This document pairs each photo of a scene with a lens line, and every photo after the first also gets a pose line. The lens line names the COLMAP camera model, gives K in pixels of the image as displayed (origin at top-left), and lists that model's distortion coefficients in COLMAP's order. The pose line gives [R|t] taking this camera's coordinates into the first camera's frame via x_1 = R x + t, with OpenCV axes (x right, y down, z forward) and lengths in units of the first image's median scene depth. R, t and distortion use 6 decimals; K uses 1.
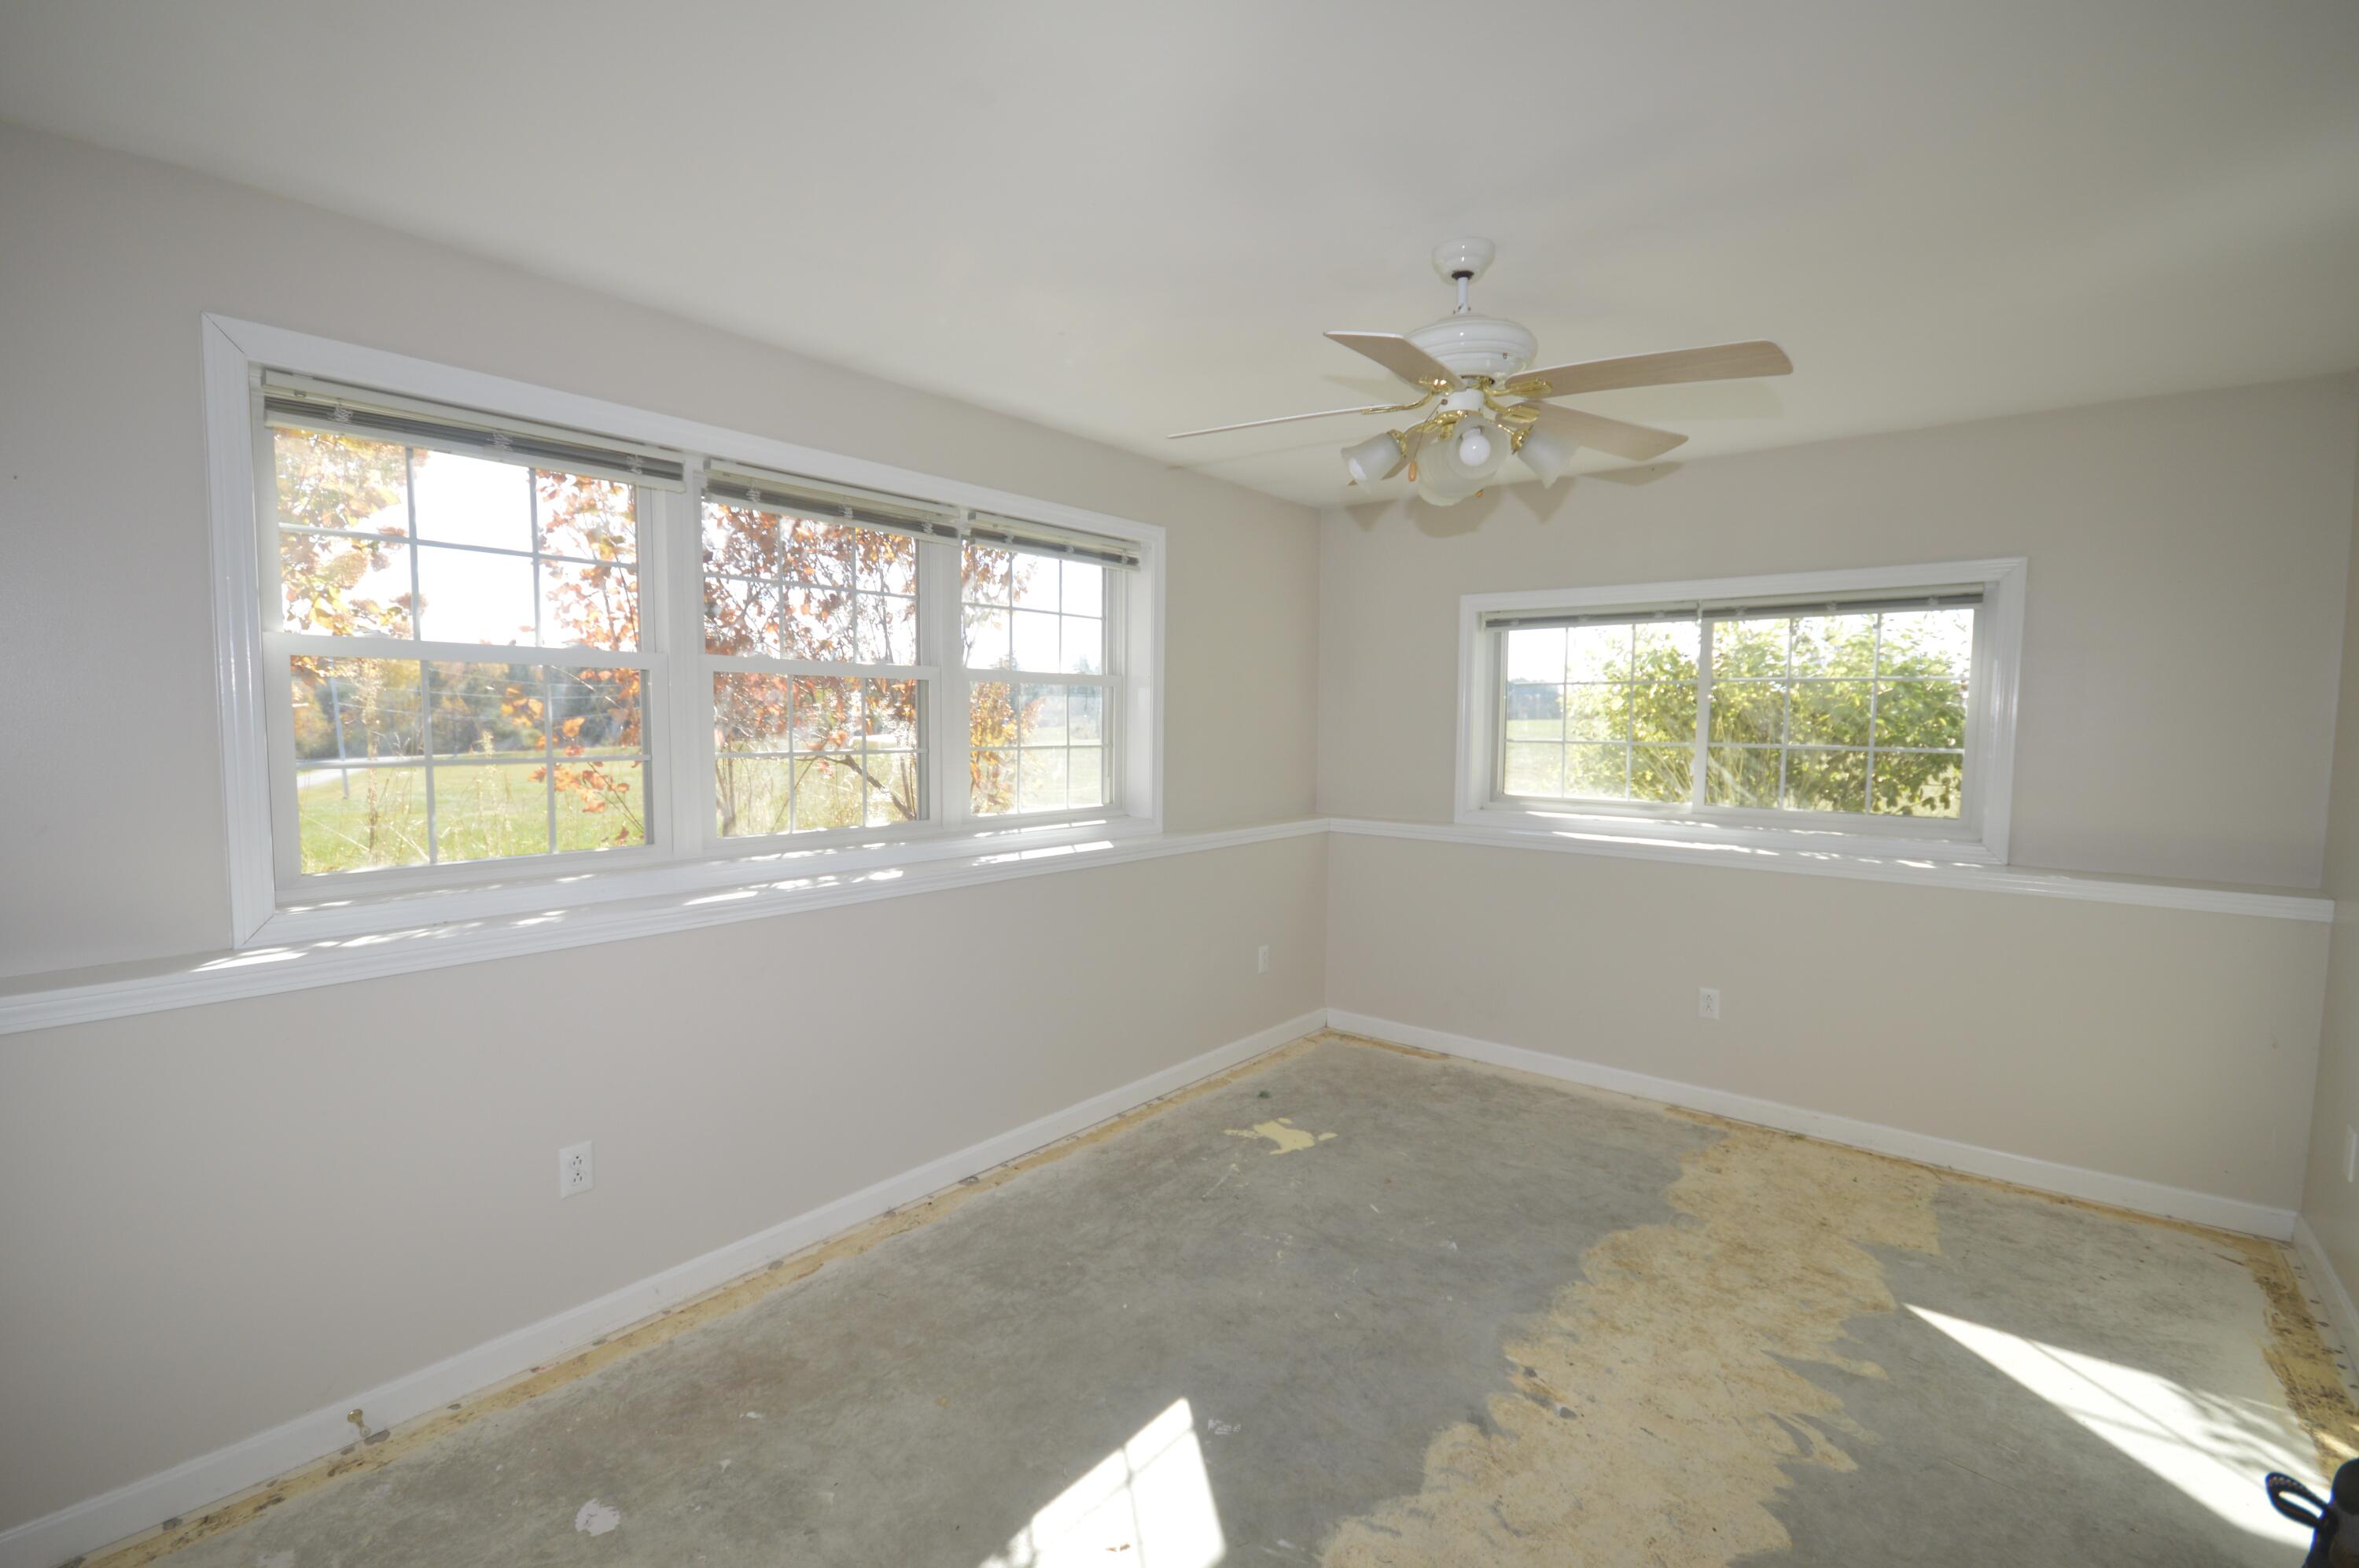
lens RADIAL K [[1077.4, 0, 1090.2], [0, 1077.4, 776.7], [0, 0, 1]] dist [0.000094, 0.000349]
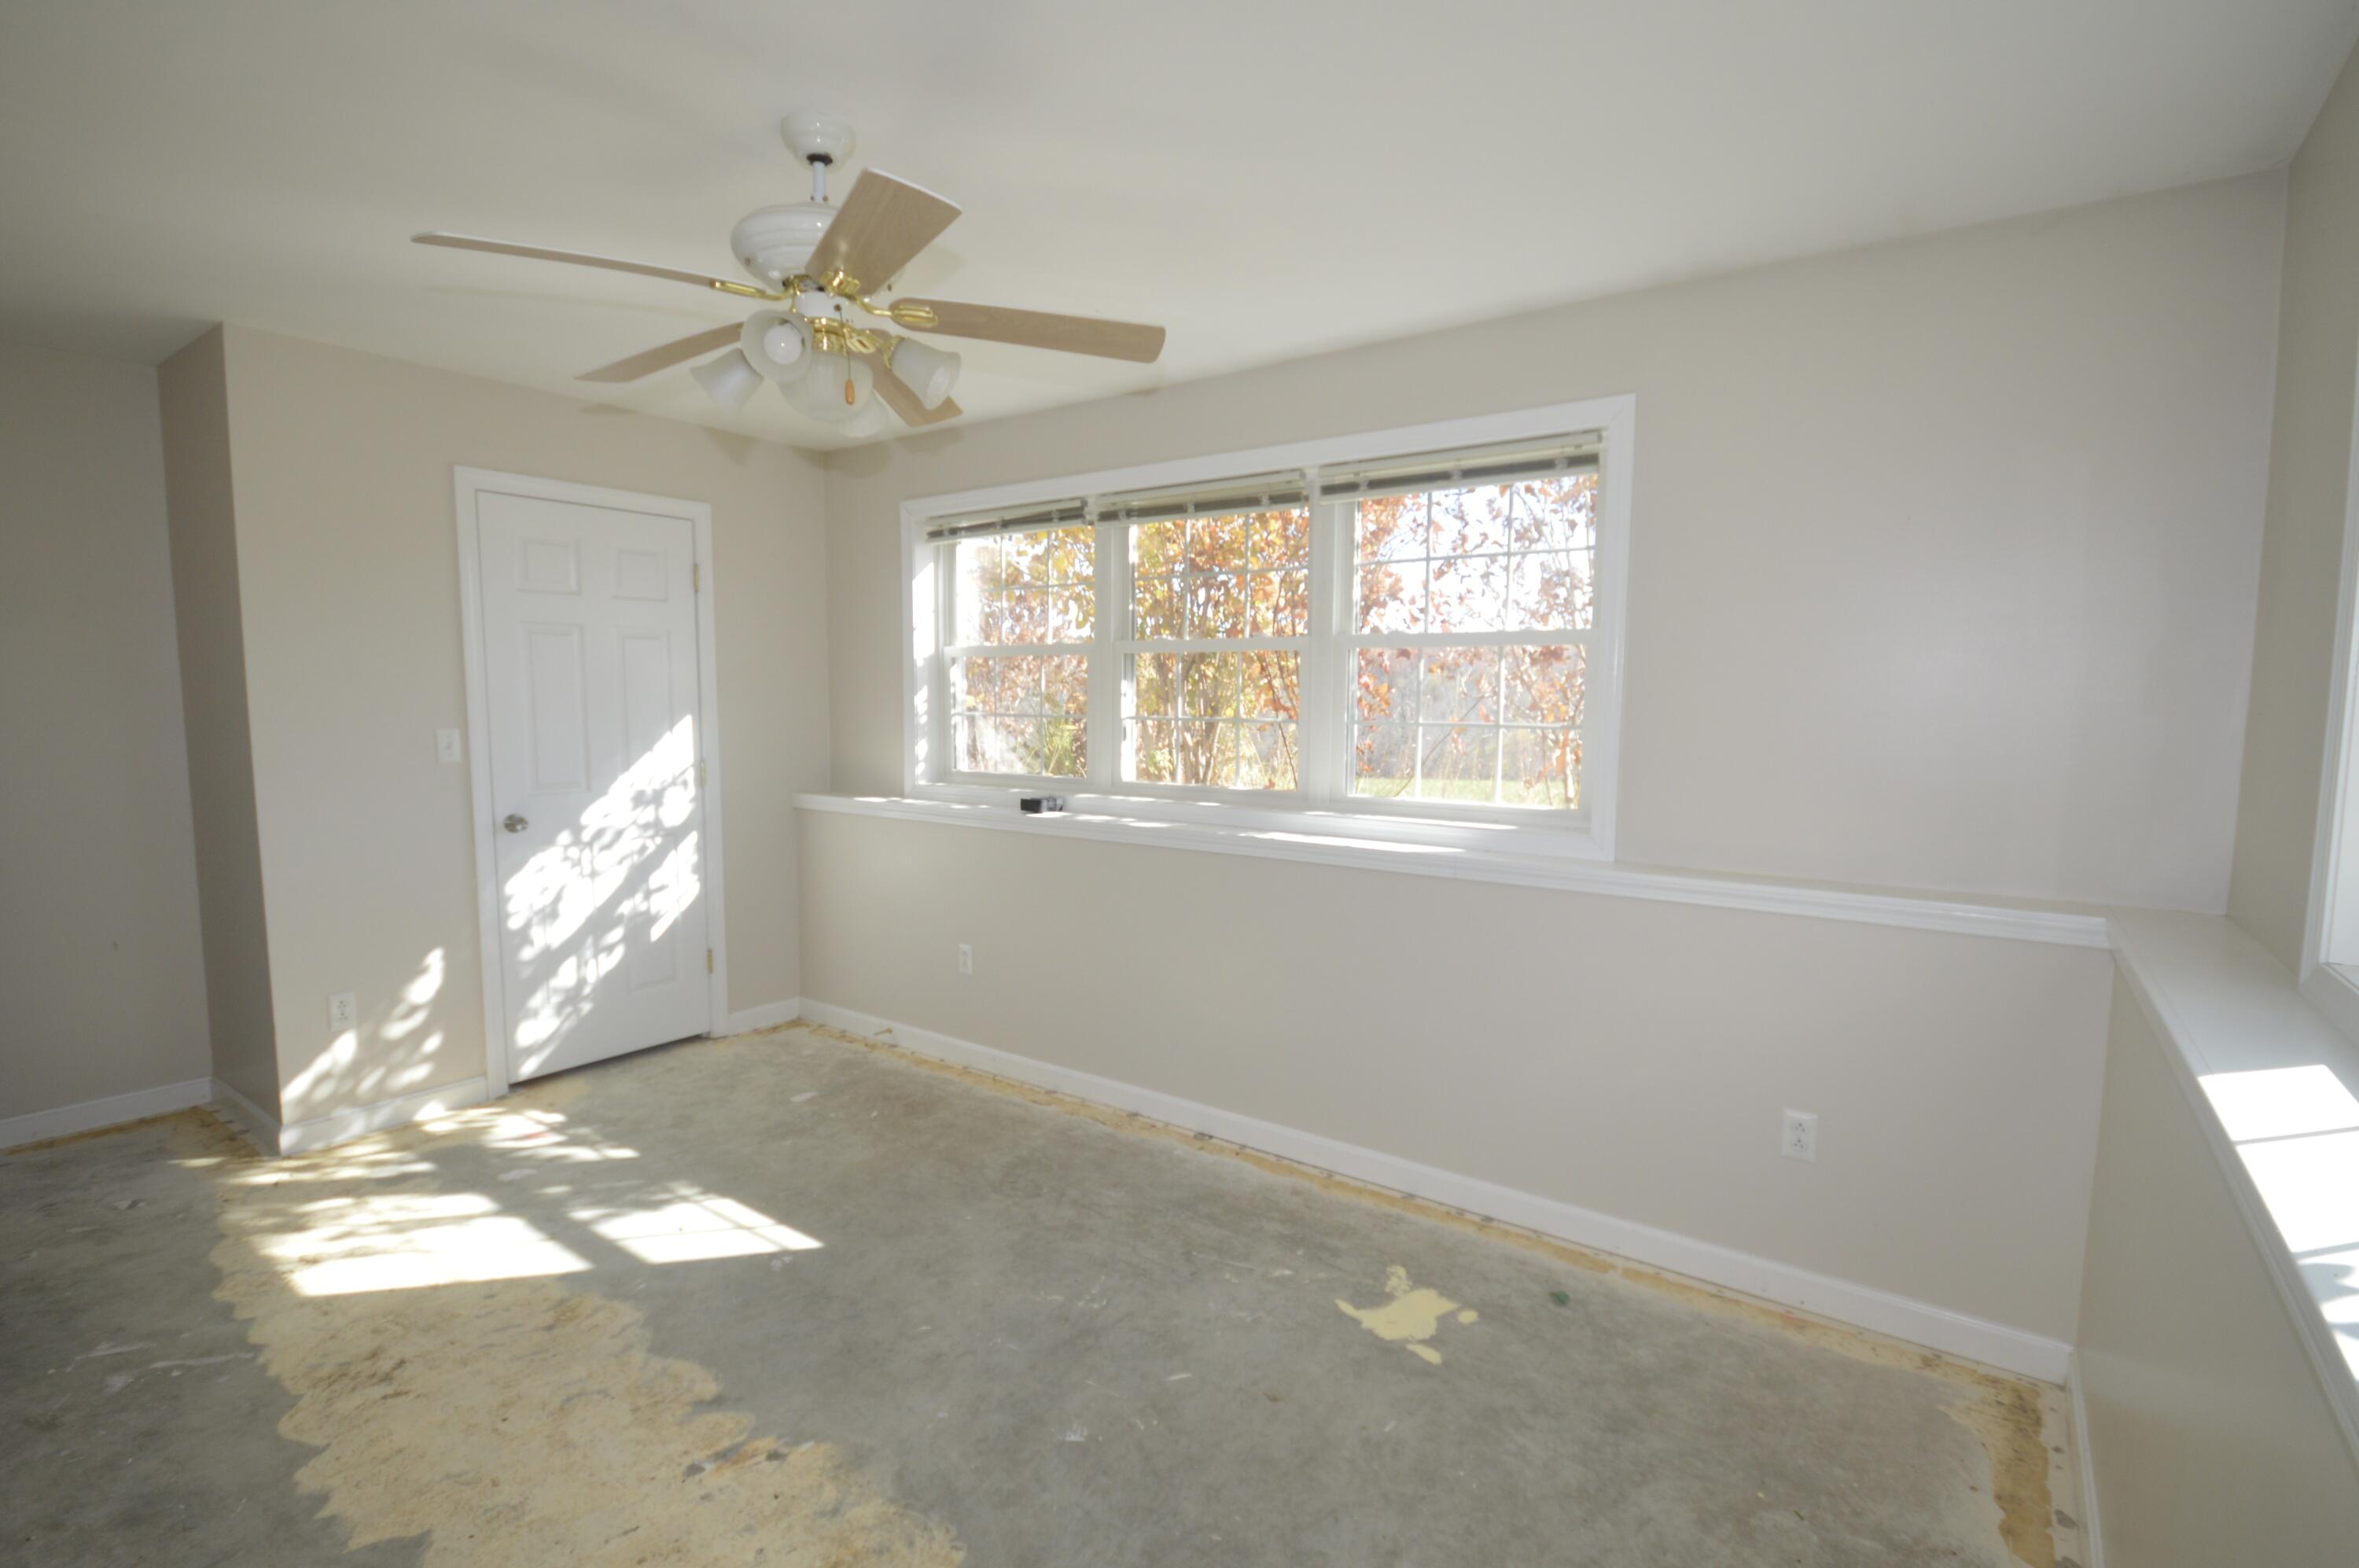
lens RADIAL K [[1044.4, 0, 1170.0], [0, 1044.4, 789.2], [0, 0, 1]] dist [0.000530, 0.000235]
pose [[0.101858, 0.084498, -0.991204, 0.834613], [-0.059177, 0.995136, 0.078752, -0.034063], [0.993037, 0.050635, 0.106363, 0.825560]]
